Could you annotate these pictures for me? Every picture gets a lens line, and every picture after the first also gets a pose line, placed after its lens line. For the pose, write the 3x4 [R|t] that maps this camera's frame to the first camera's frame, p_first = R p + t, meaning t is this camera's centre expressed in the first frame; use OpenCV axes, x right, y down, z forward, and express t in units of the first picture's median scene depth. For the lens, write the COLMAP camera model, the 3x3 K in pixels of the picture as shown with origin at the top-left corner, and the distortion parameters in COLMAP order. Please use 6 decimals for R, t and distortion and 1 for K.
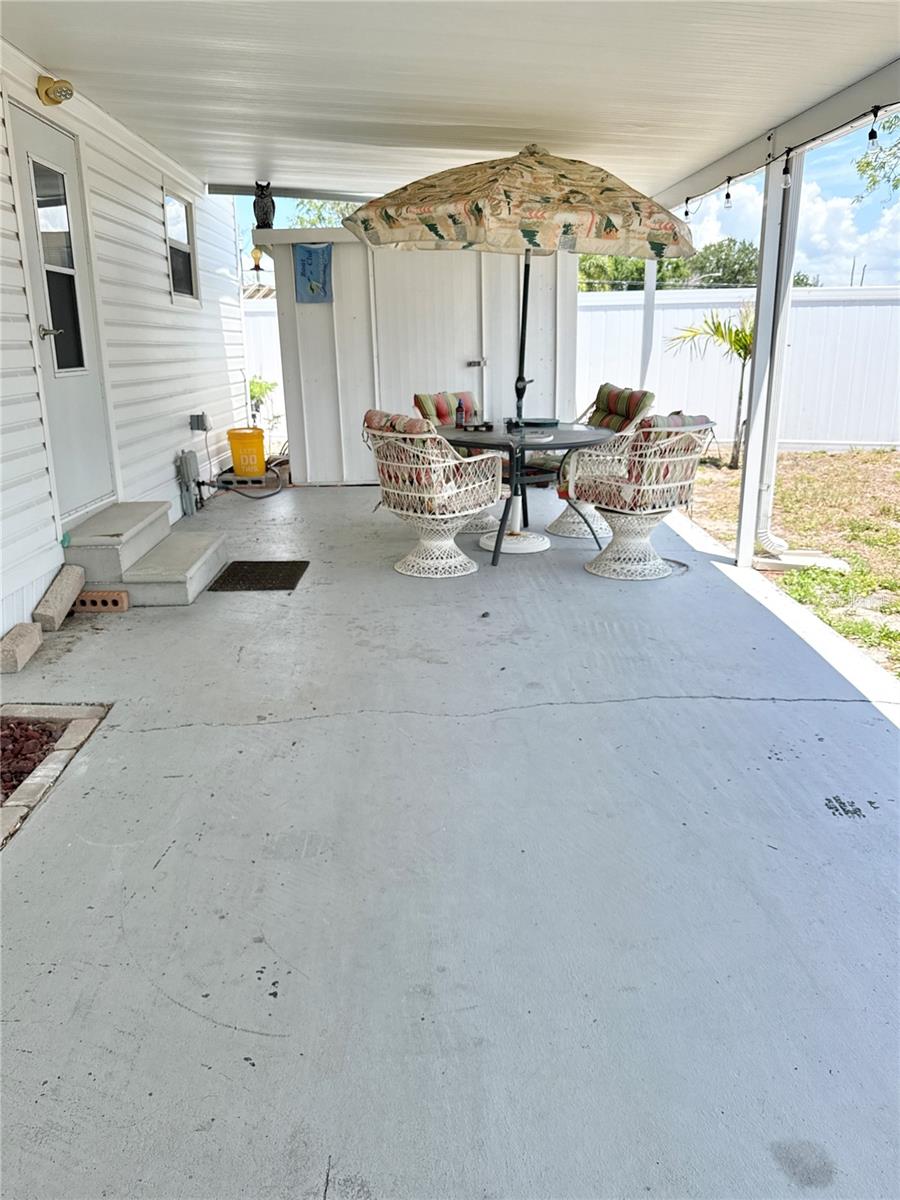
lens RADIAL K [[900.7, 0, 442.1], [0, 900.7, 598.2], [0, 0, 1]] dist [0.203714, -0.443128]
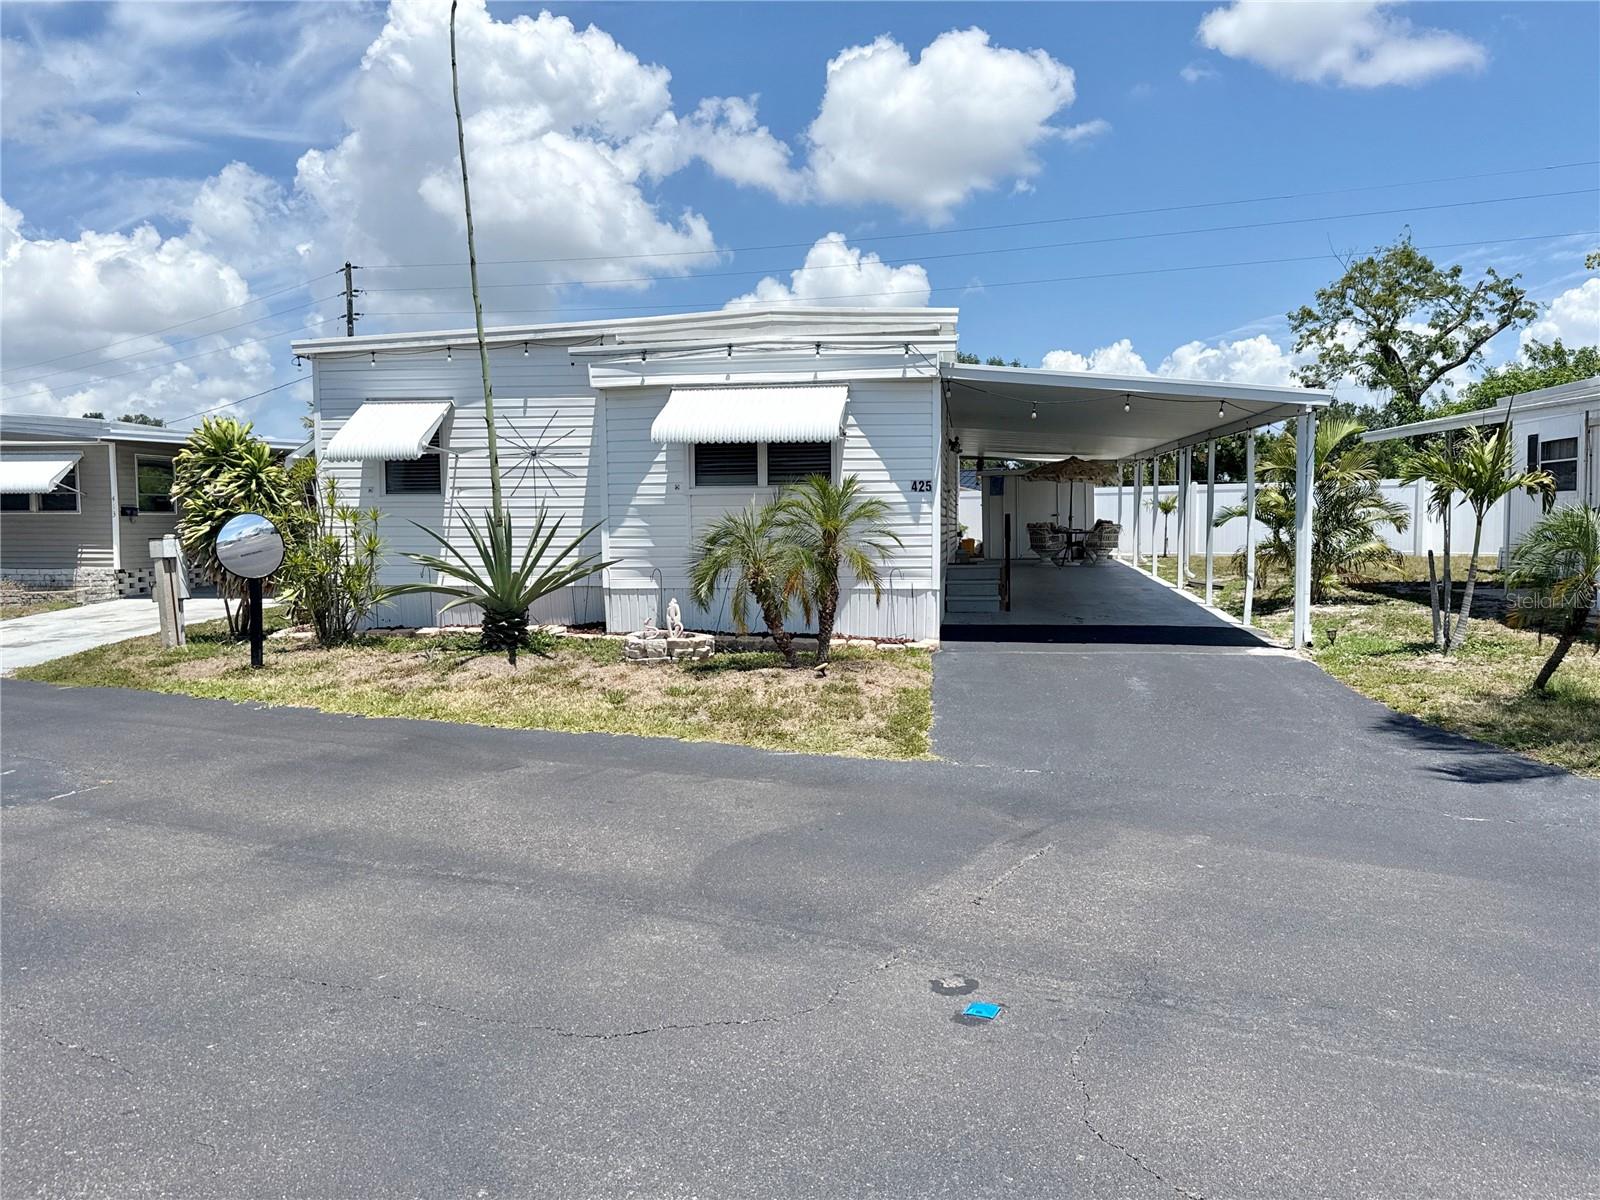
lens RADIAL K [[1201.0, 0, 788.5], [0, 1201.0, 608.9], [0, 0, 1]] dist [0.203714, -0.443128]
pose [[0.985761, 0.008542, -0.167936, -0.147101], [-0.042298, 0.979193, -0.198475, 0.811880], [0.162746, 0.202753, 0.965611, -2.712989]]
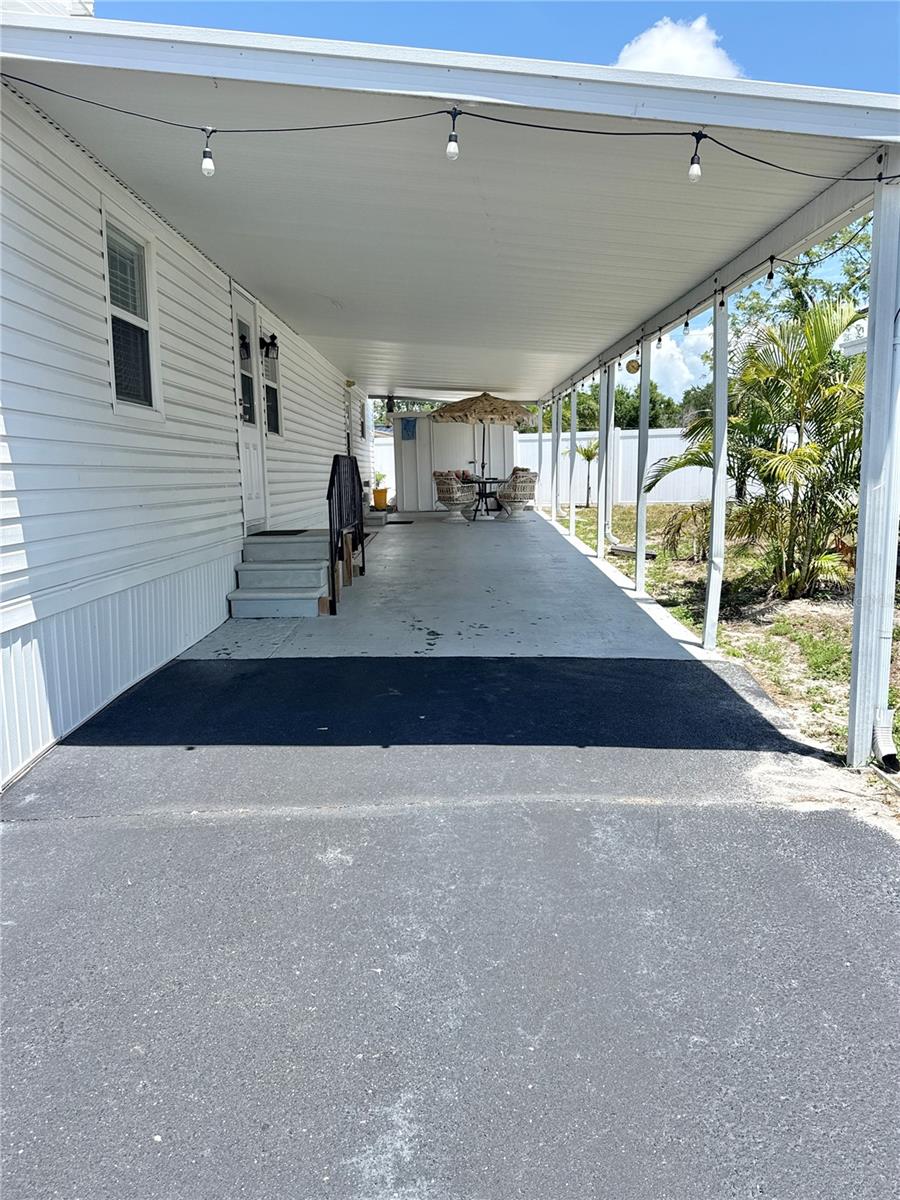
lens RADIAL K [[900.7, 0, 442.1], [0, 900.7, 598.2], [0, 0, 1]] dist [0.203714, -0.443128]
pose [[0.999353, -0.002401, -0.035873, 0.042795], [-0.002470, 0.990824, -0.135138, 0.467551], [0.035868, 0.135139, 0.990177, -1.473213]]
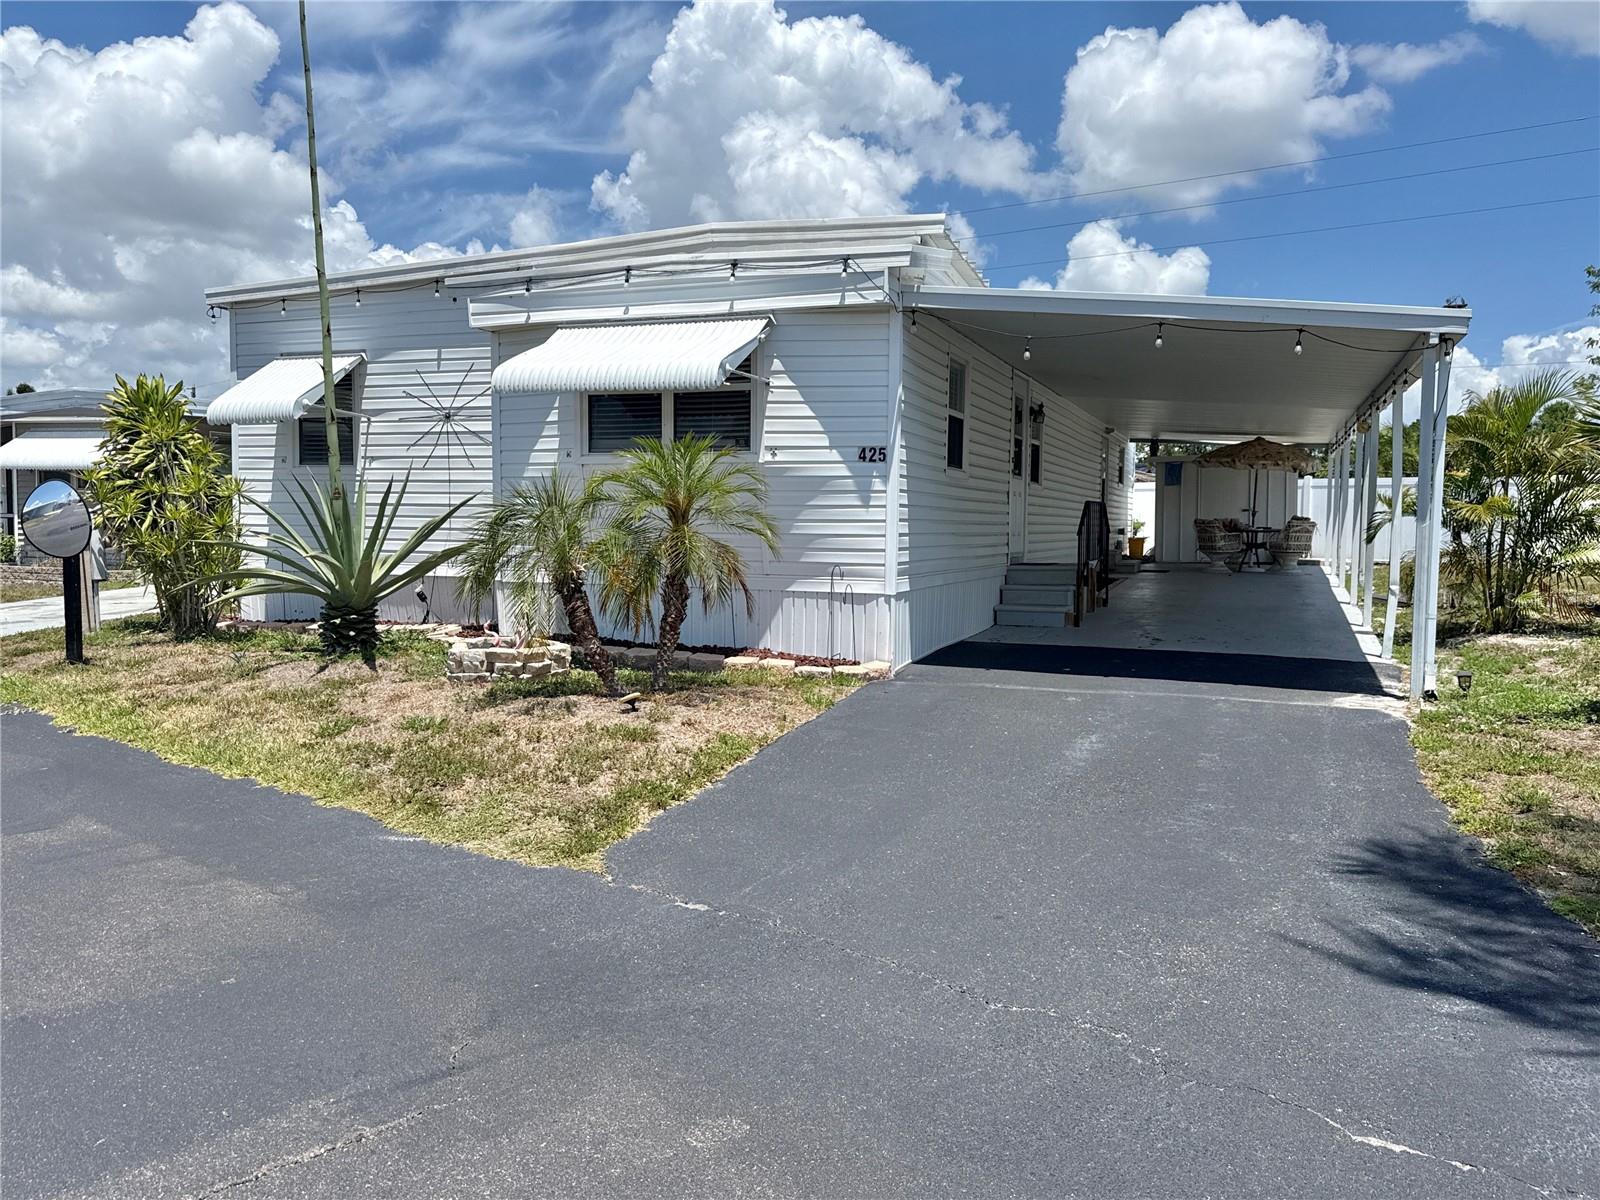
lens RADIAL K [[1201.0, 0, 788.5], [0, 1201.0, 608.9], [0, 0, 1]] dist [0.203714, -0.443128]
pose [[0.923058, 0.040675, -0.382503, 0.166190], [-0.117563, 0.976644, -0.179849, 0.686692], [0.366254, 0.210979, 0.906281, -2.197716]]
